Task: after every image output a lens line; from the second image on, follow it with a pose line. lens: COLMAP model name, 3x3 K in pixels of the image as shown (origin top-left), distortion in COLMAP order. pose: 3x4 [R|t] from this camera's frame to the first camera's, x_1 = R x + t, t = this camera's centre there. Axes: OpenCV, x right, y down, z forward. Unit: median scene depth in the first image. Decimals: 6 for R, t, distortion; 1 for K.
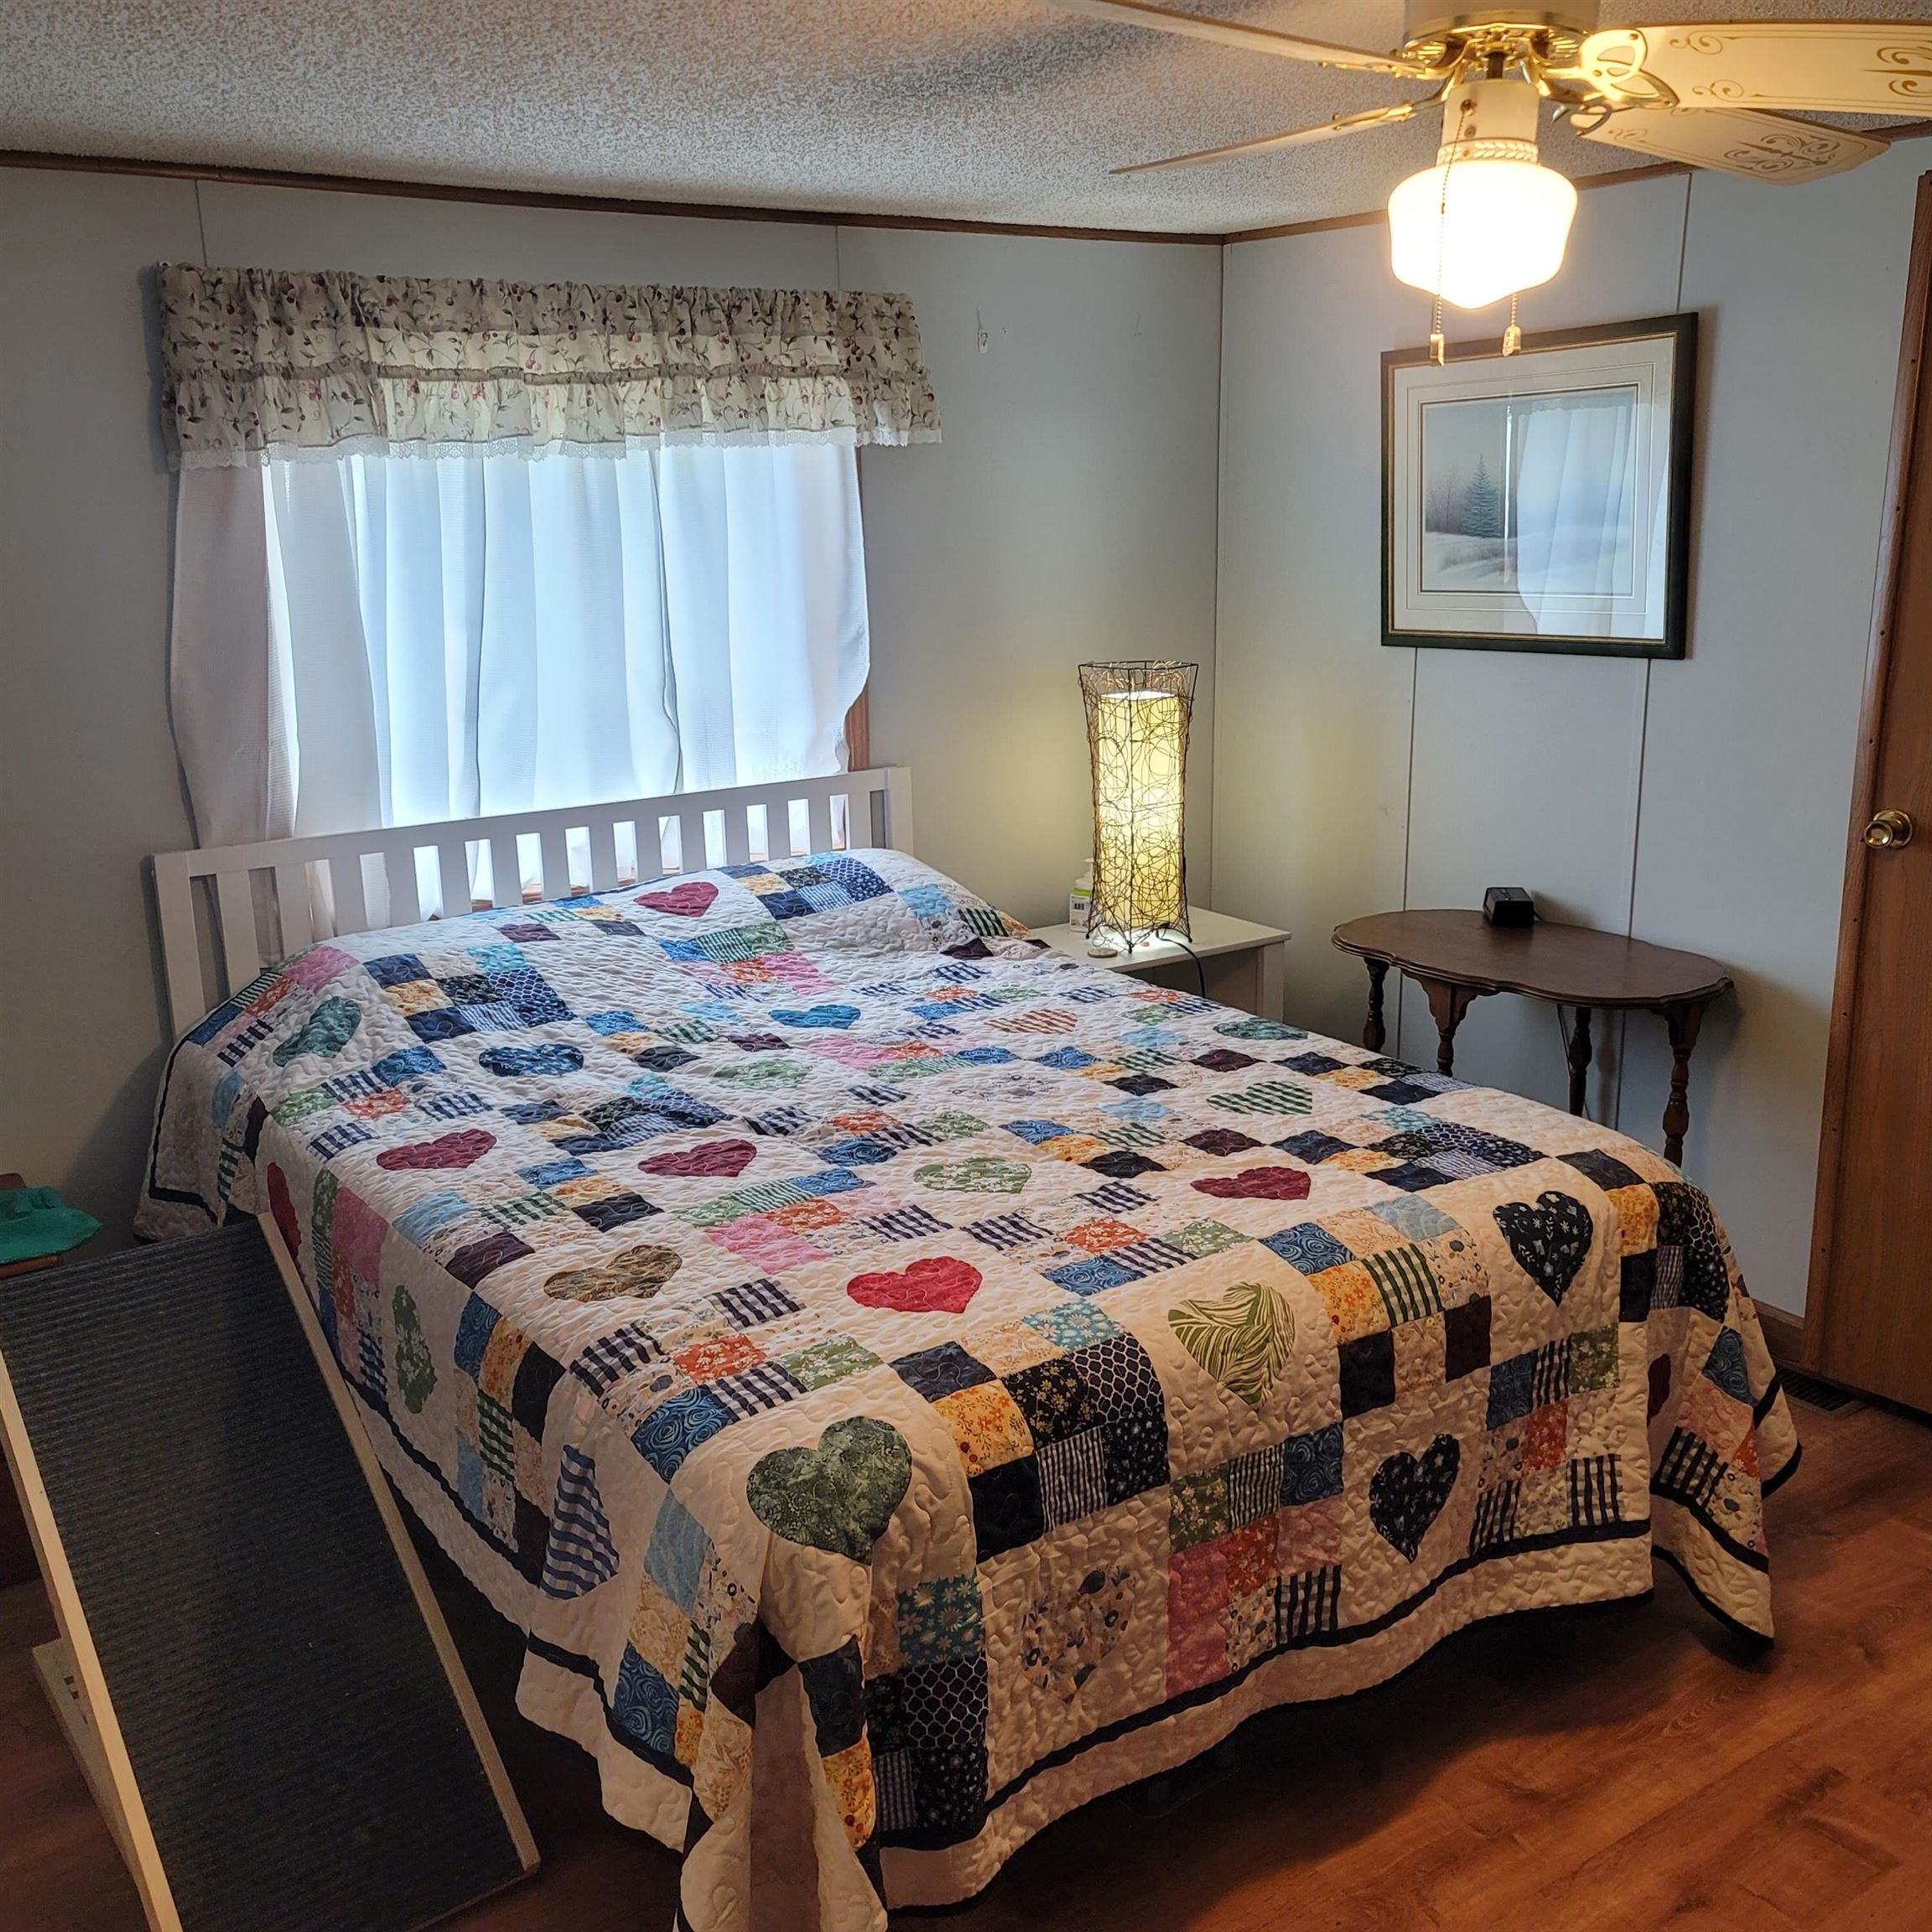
lens RADIAL K [[1914.1, 0, 969.1], [0, 1914.1, 962.0], [0, 0, 1]] dist [0.043433, 0.000000]
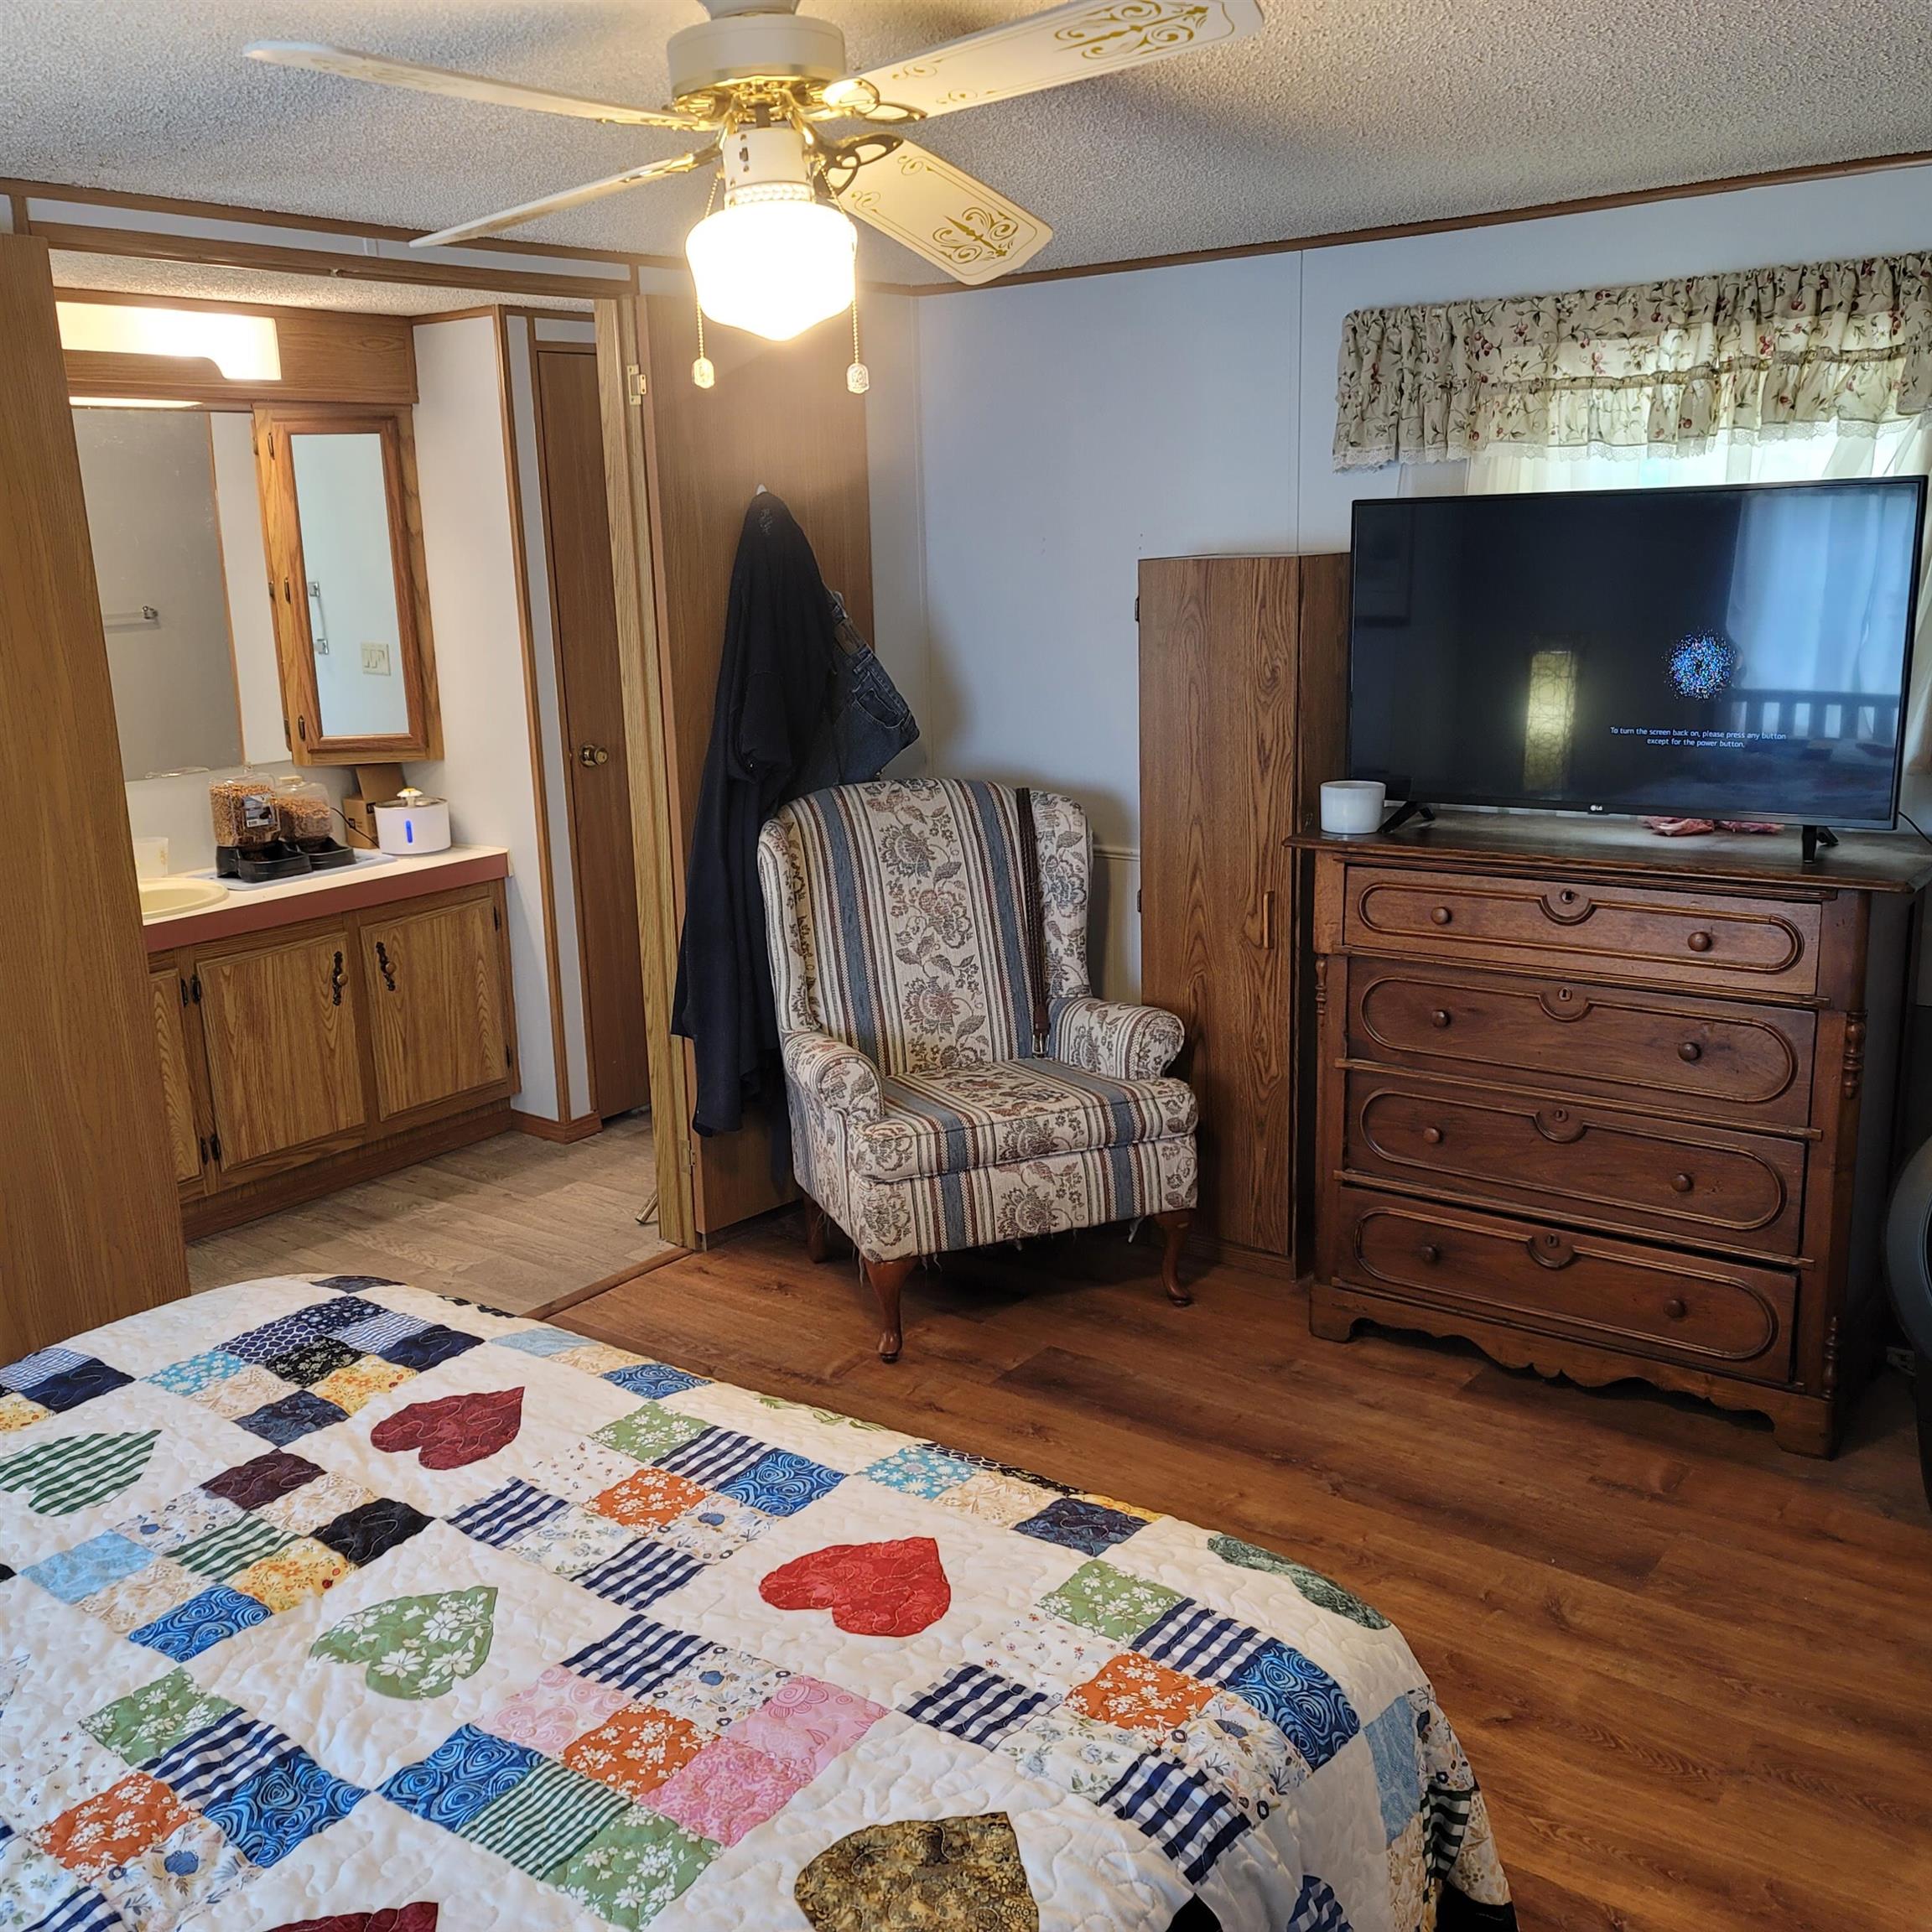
lens RADIAL K [[1914.1, 0, 966.2], [0, 1914.1, 967.1], [0, 0, 1]] dist [0.043433, 0.000000]
pose [[-0.328047, -0.186623, 0.926043, -0.572683], [0.277530, 0.917992, 0.283315, -0.205547], [-0.902974, 0.349945, -0.249352, 0.924189]]
